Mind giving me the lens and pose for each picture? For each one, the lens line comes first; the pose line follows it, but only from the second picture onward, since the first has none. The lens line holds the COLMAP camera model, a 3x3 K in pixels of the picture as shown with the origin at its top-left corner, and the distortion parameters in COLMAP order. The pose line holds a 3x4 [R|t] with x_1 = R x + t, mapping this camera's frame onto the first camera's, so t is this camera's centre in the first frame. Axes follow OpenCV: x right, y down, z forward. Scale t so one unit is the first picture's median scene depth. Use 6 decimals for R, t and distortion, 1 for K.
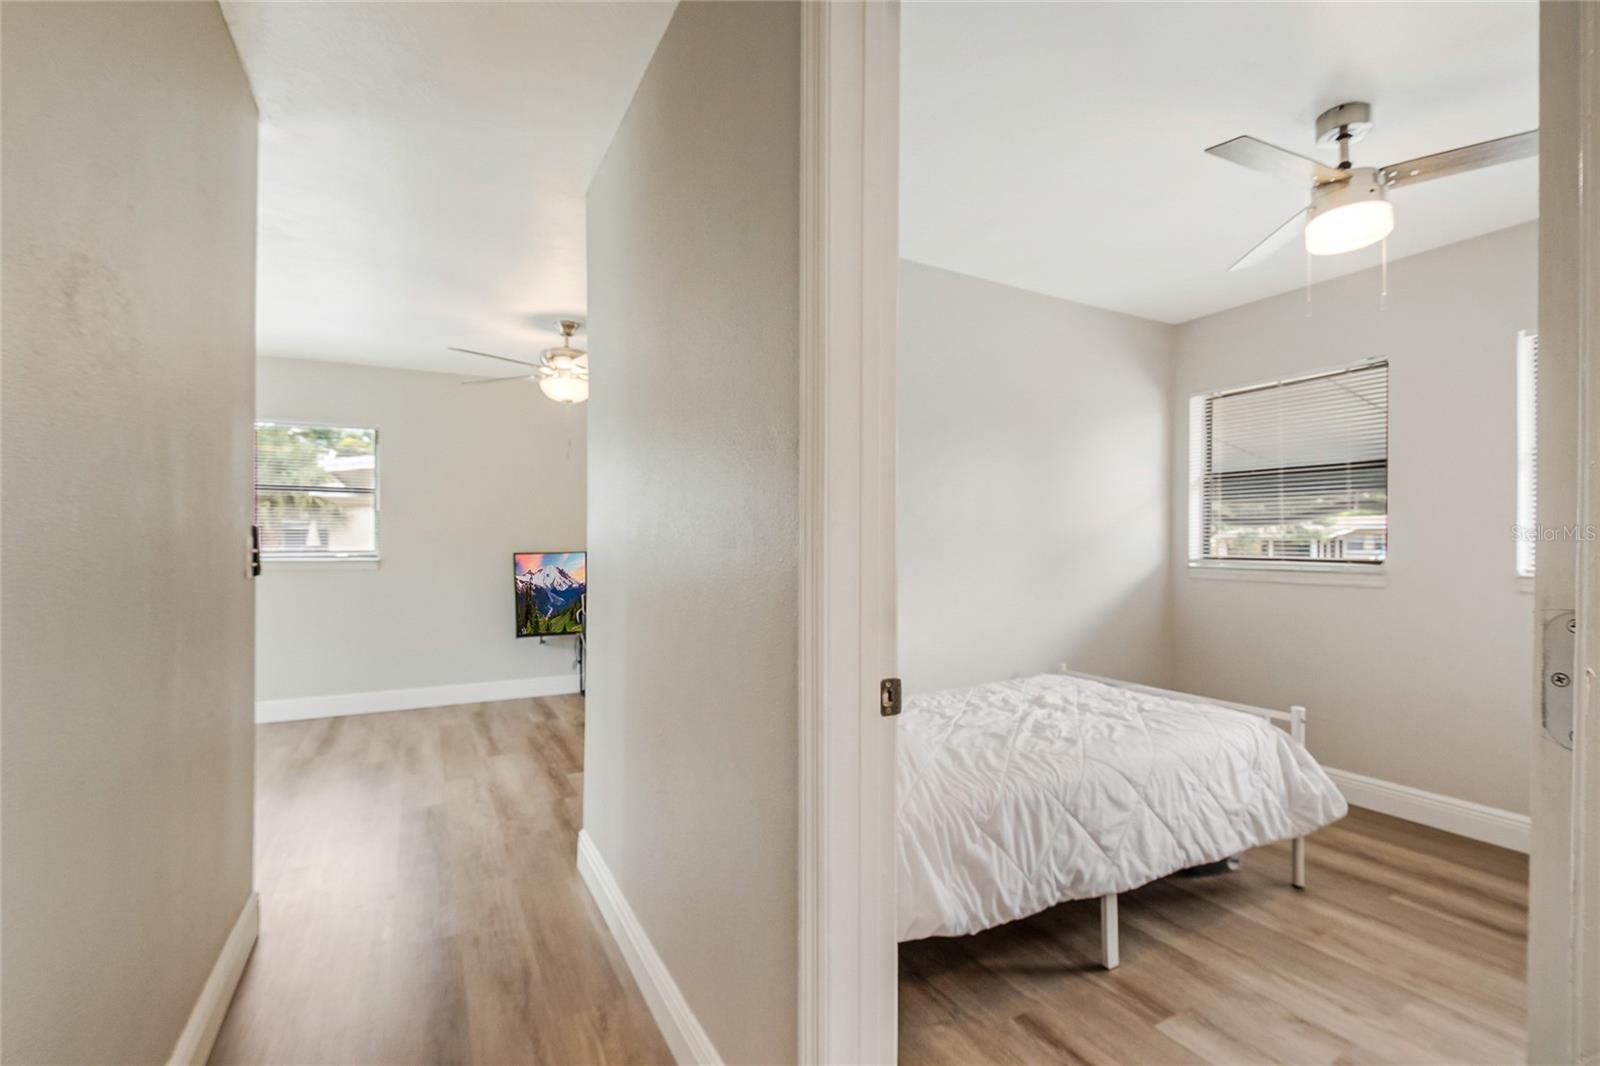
lens RADIAL K [[696.9, 0, 812.0], [0, 696.9, 549.0], [0, 0, 1]] dist [-0.000205, -0.005988]
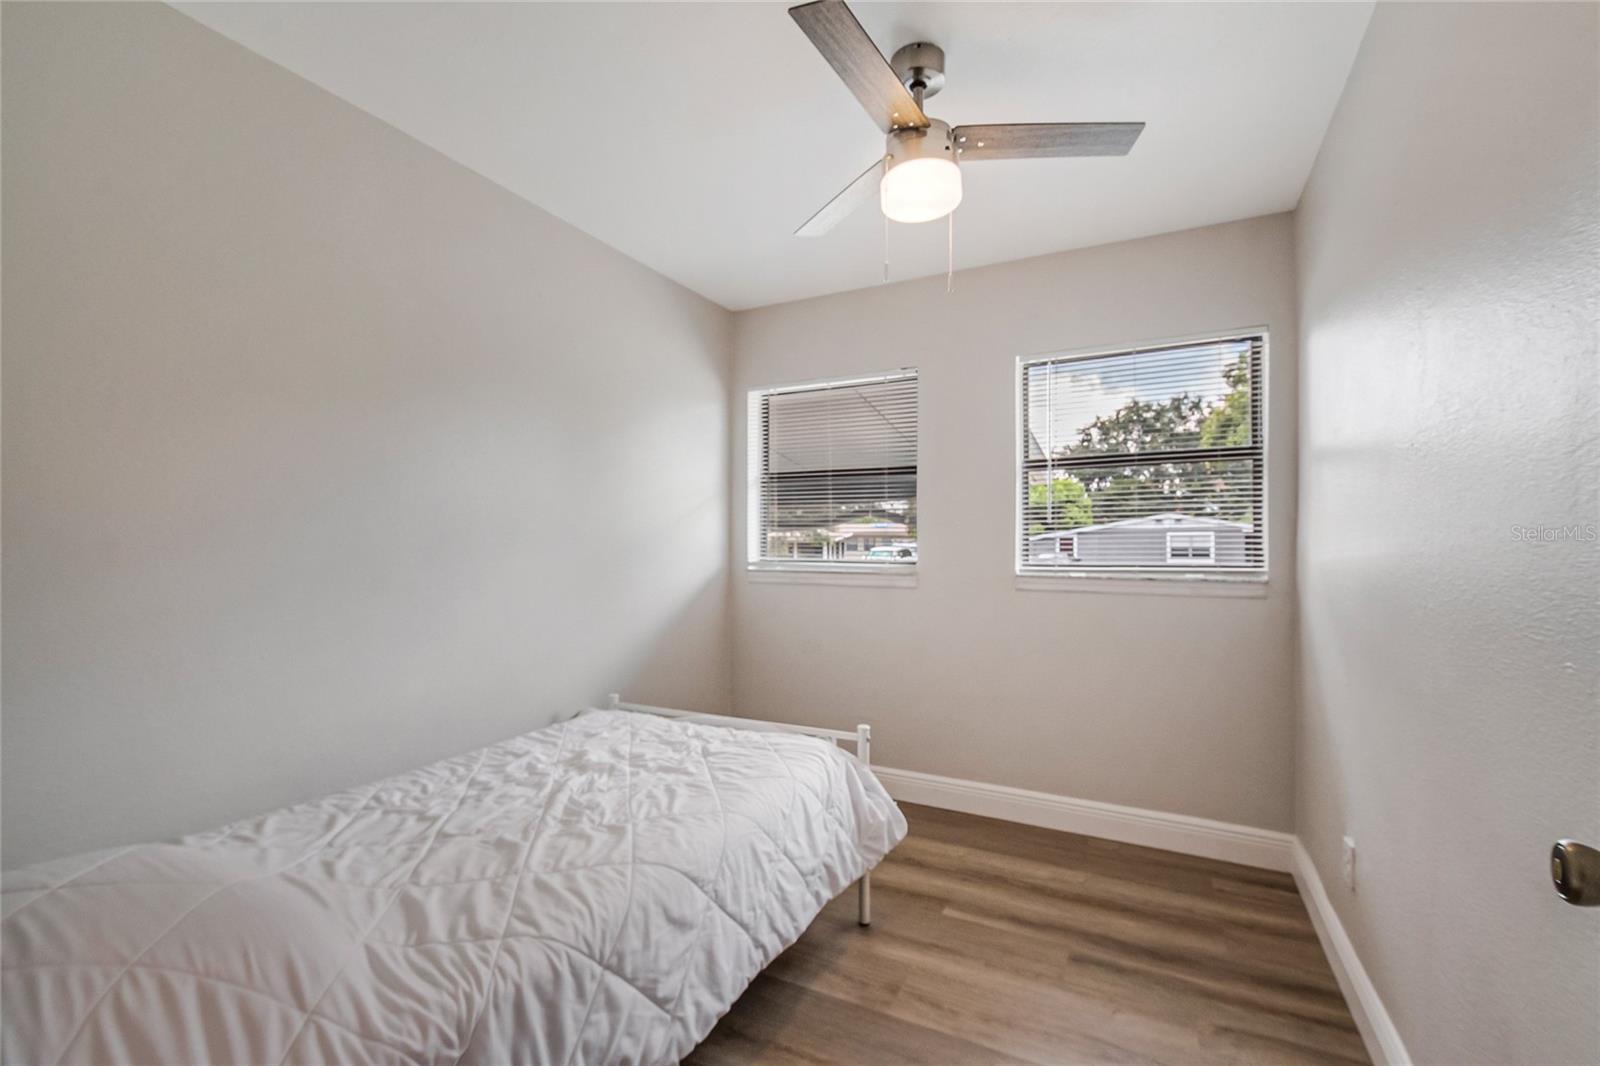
lens RADIAL K [[696.9, 0, 803.4], [0, 696.9, 545.4], [0, 0, 1]] dist [-0.000205, -0.005988]
pose [[0.828758, 0.001536, 0.559605, 0.129742], [0.002884, 0.999971, -0.007016, -0.002351], [-0.559600, 0.007429, 0.828730, 0.302322]]
